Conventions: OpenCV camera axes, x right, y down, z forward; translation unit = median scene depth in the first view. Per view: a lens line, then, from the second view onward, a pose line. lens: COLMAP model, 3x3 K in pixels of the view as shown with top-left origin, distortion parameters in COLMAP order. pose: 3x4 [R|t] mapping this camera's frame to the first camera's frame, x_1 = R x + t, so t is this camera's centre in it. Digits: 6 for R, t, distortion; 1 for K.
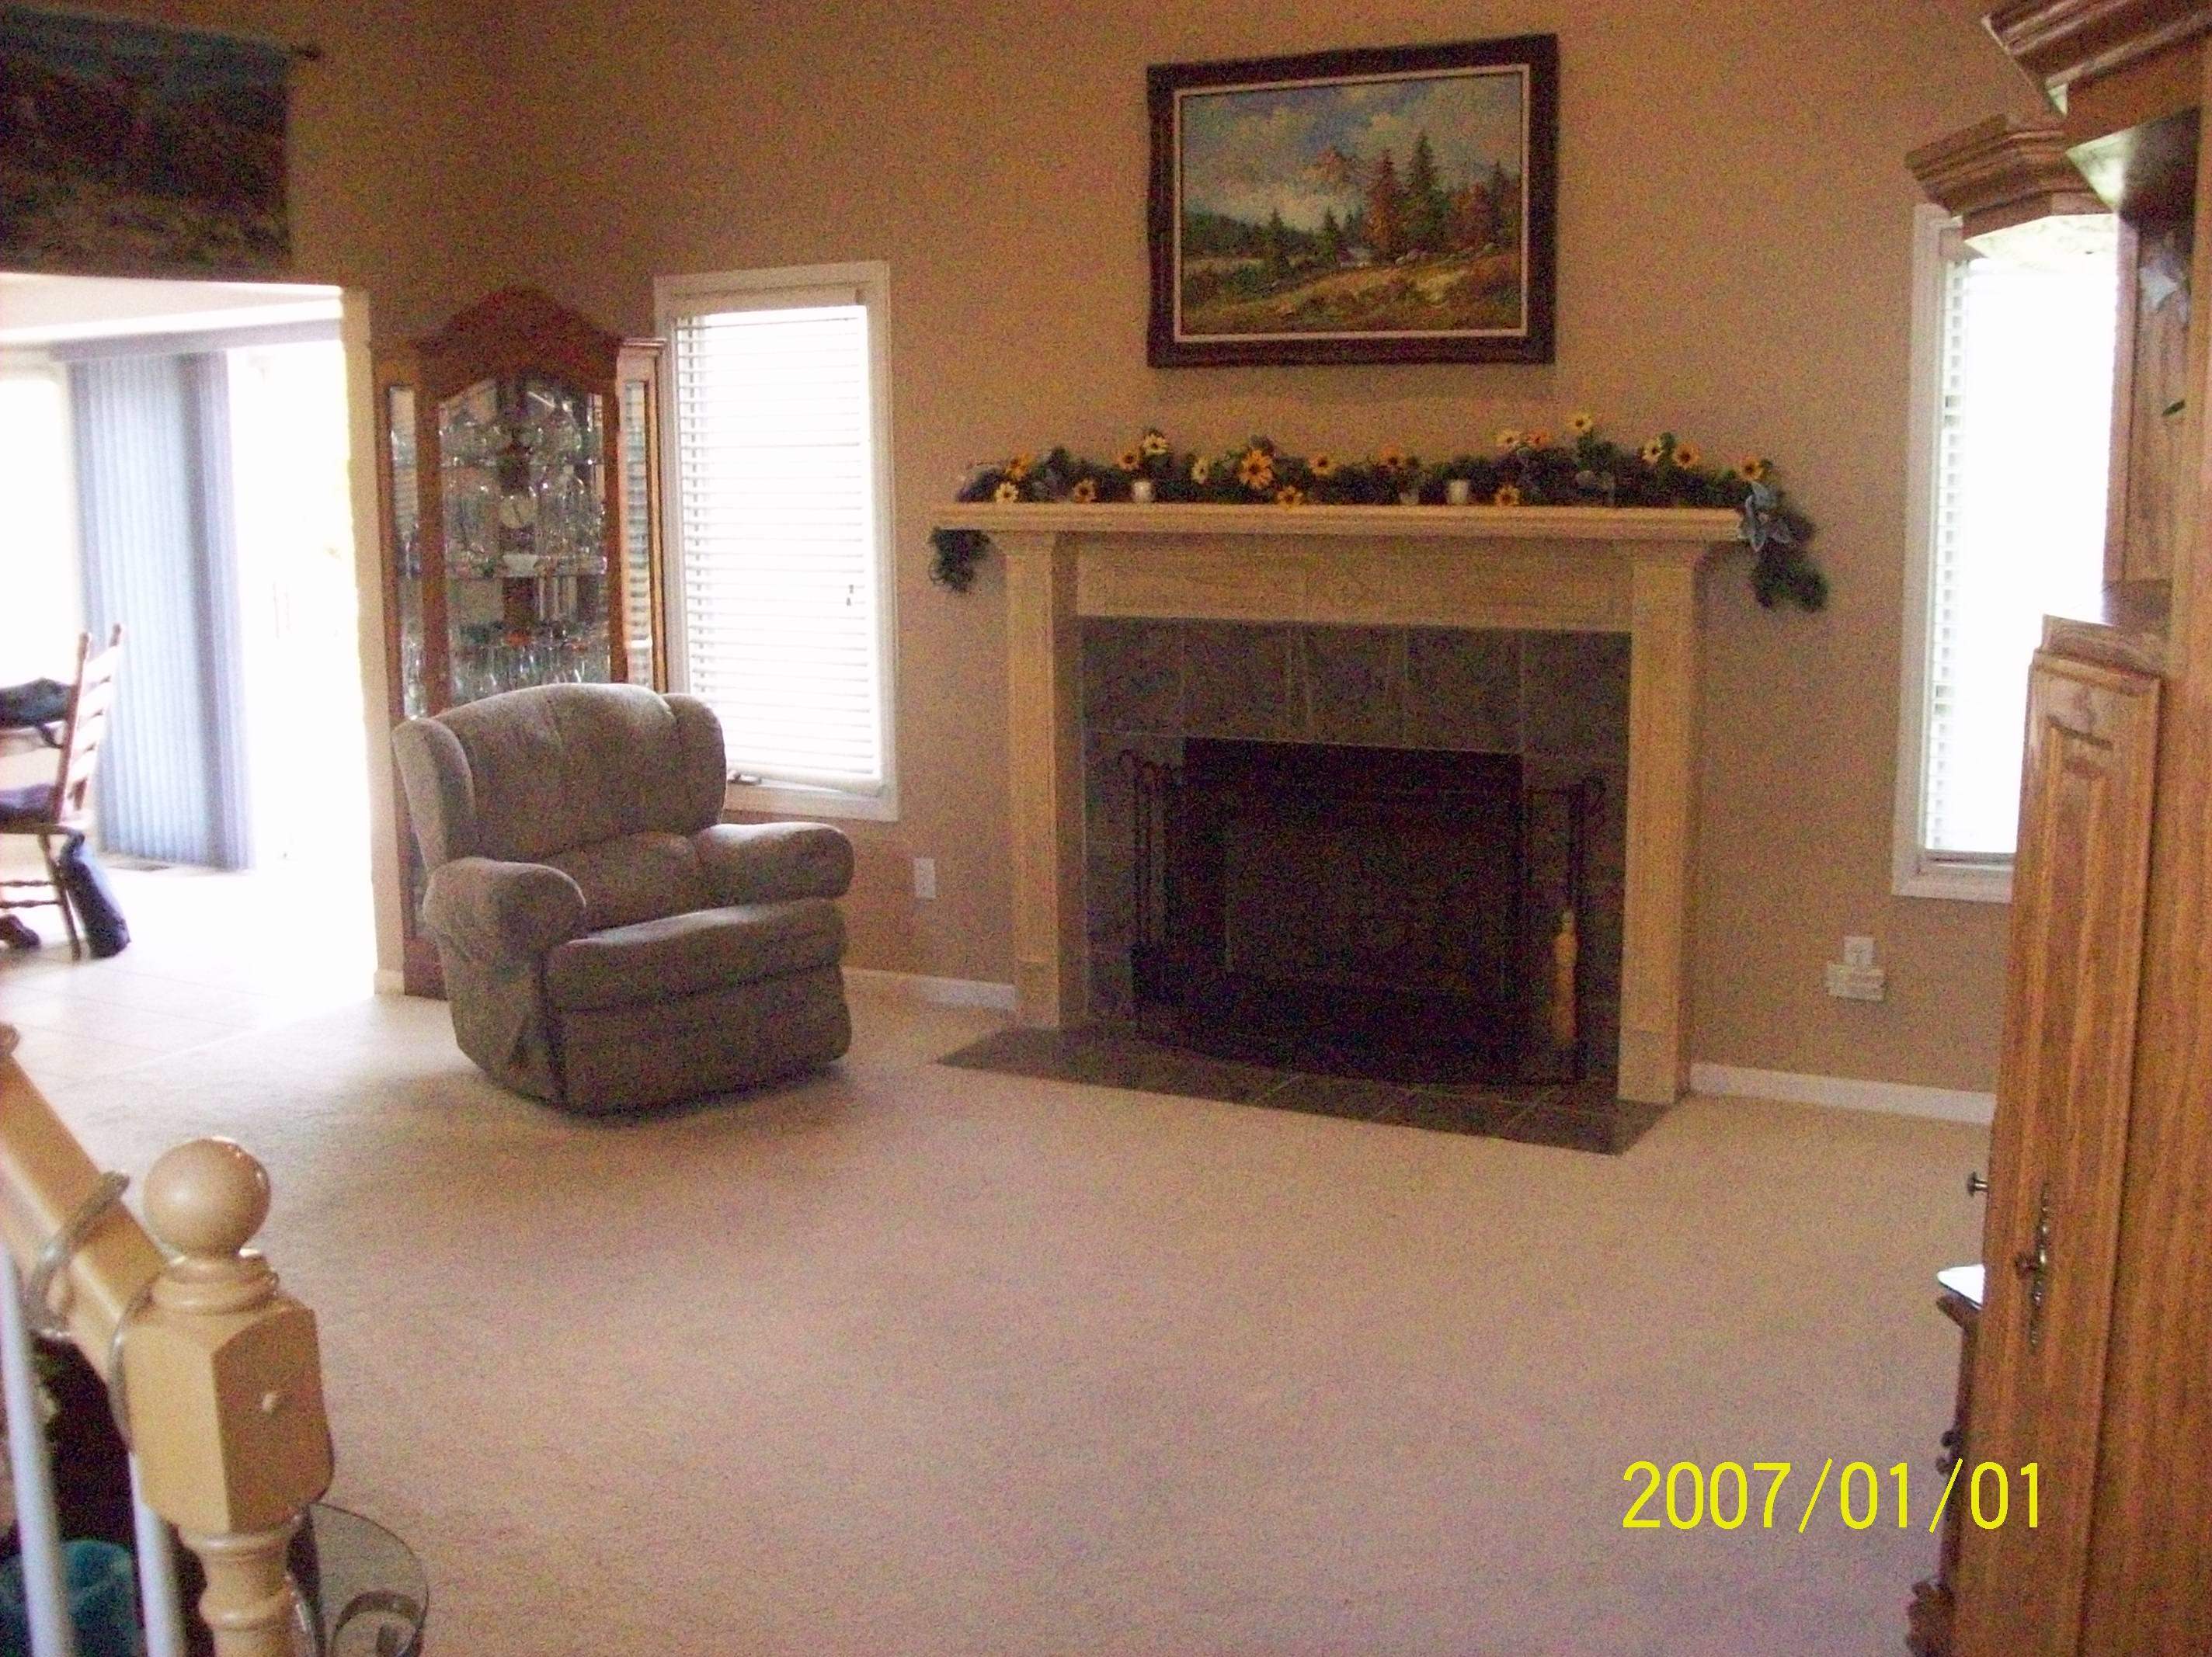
lens RADIAL K [[2334.5, 0, 1106.0], [0, 2334.5, 828.5], [0, 0, 1]] dist [-0.097571, 0.059755]
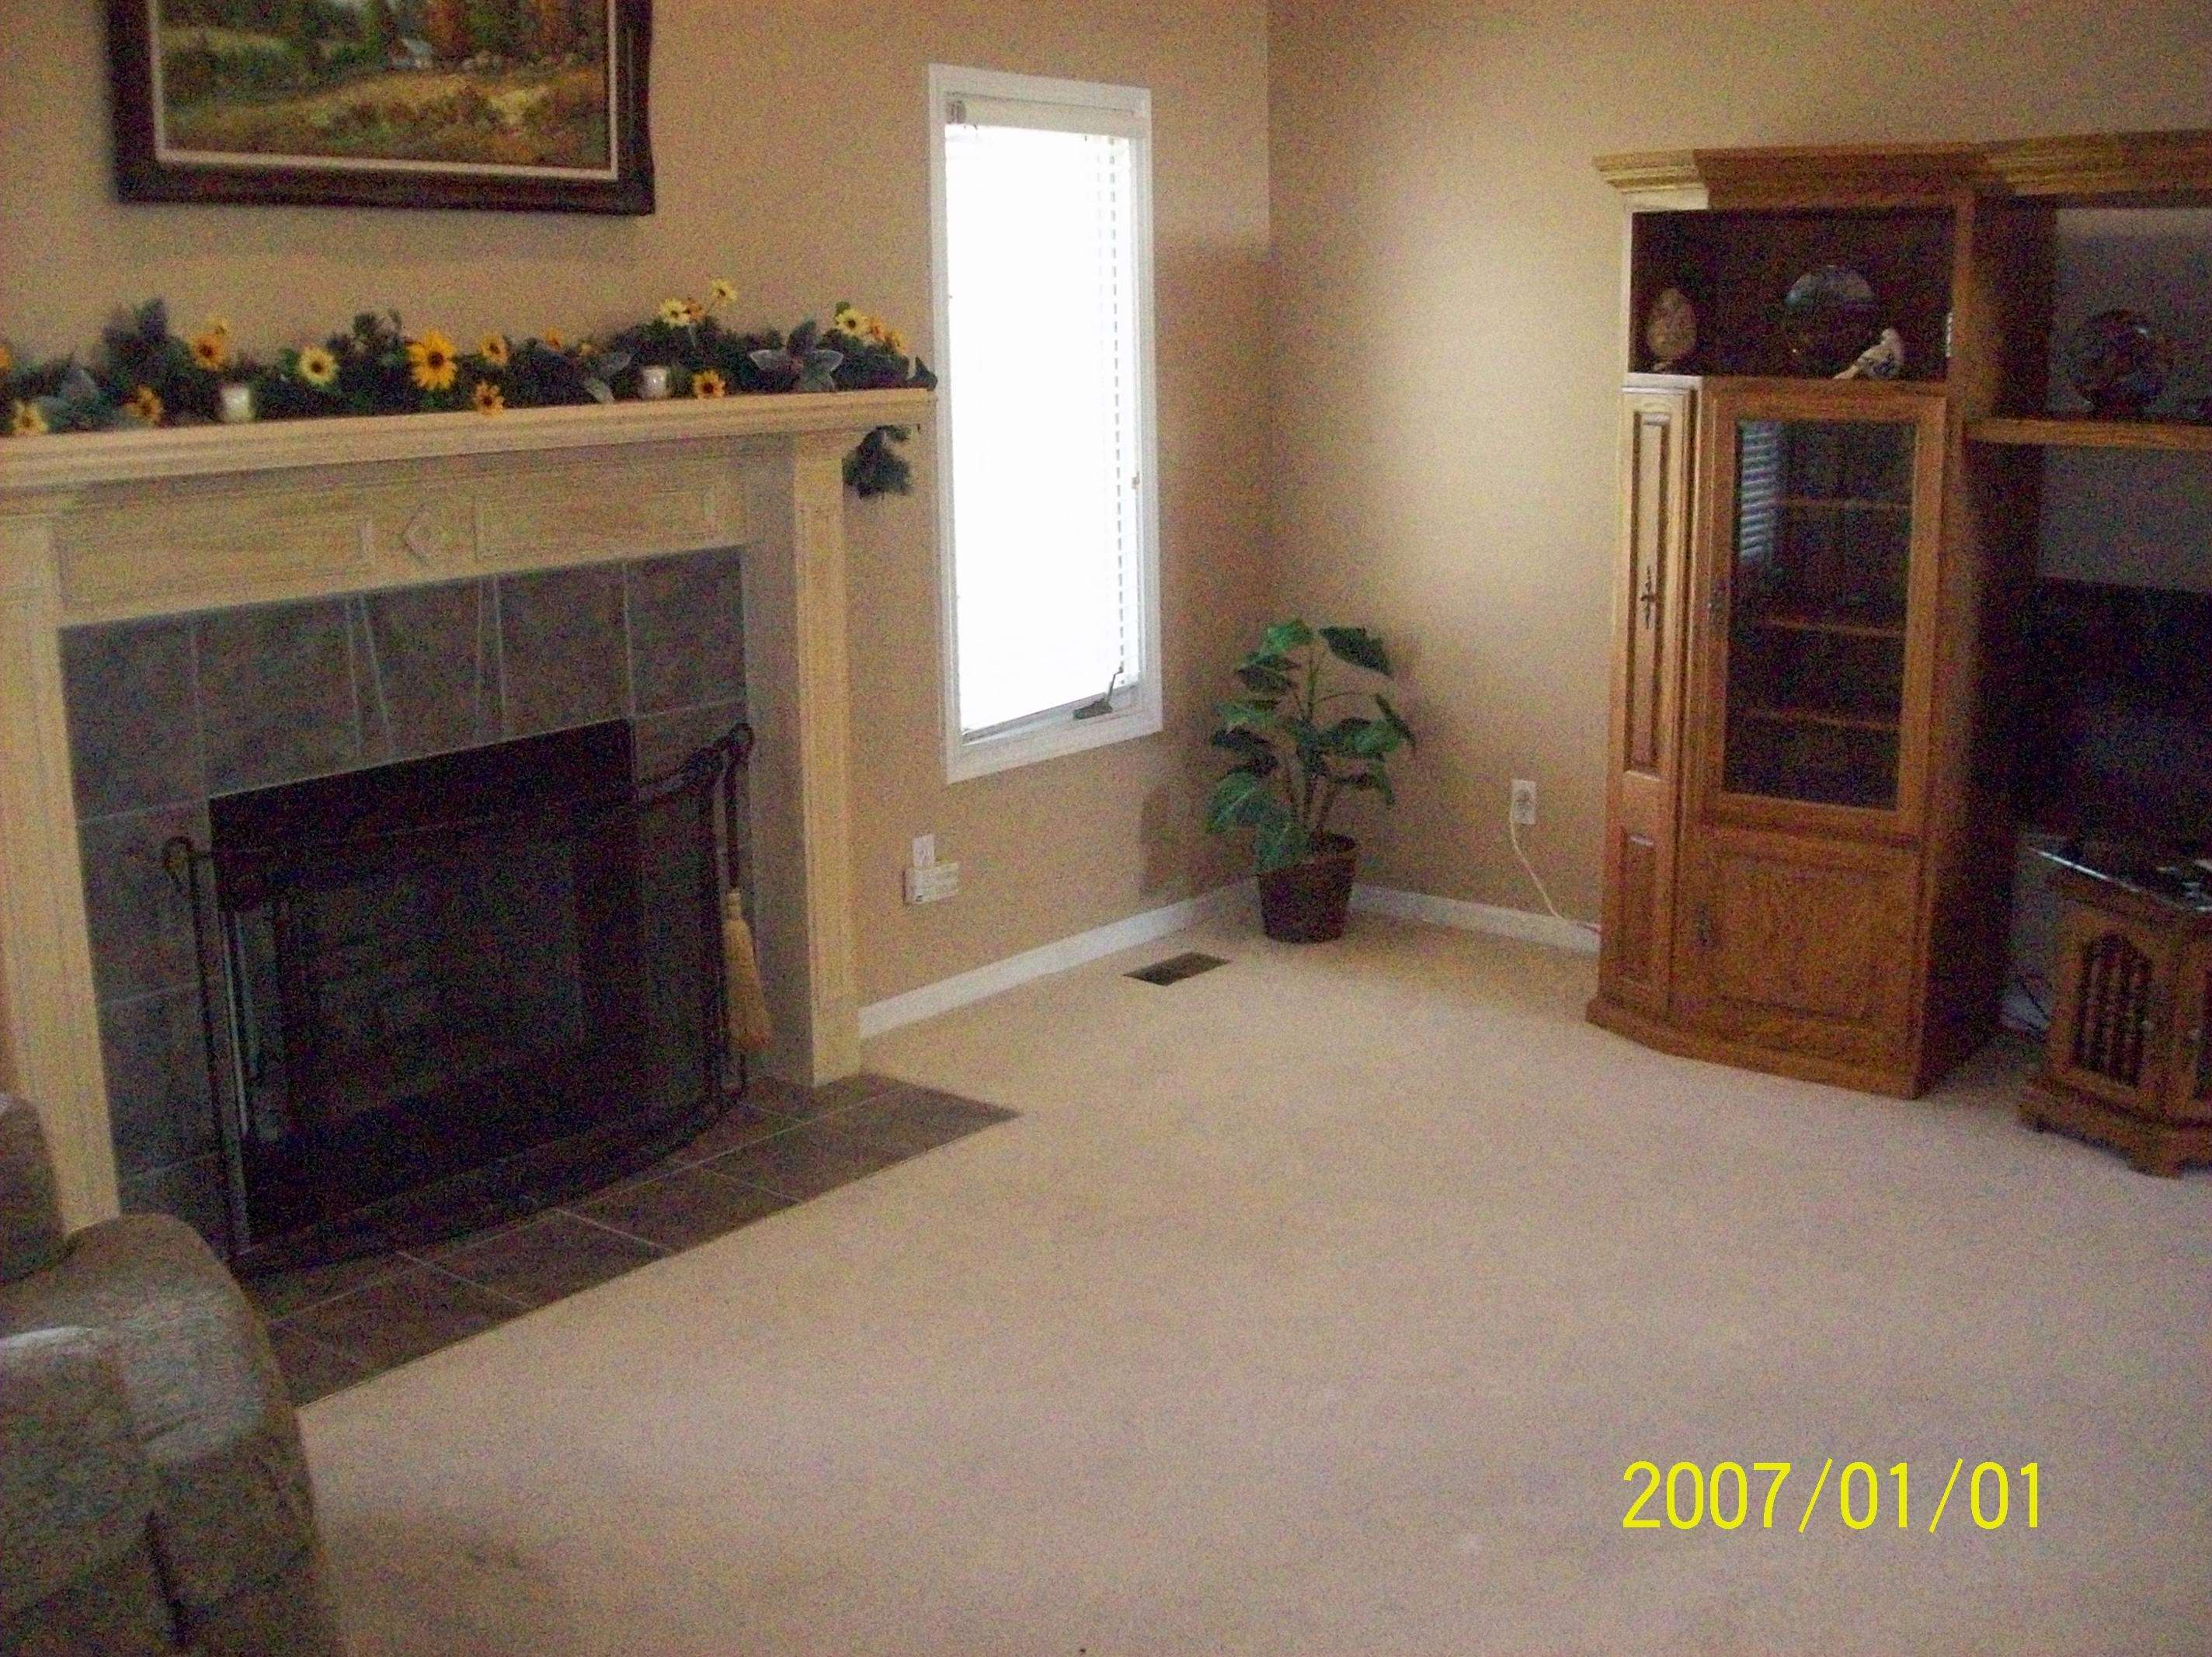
lens RADIAL K [[2334.5, 0, 1106.0], [0, 2334.5, 828.5], [0, 0, 1]] dist [-0.097571, 0.059755]
pose [[0.198508, -0.201703, 0.959120, -0.557721], [0.180545, 0.969373, 0.166492, -0.098949], [-0.963327, 0.140114, 0.228844, 0.679533]]
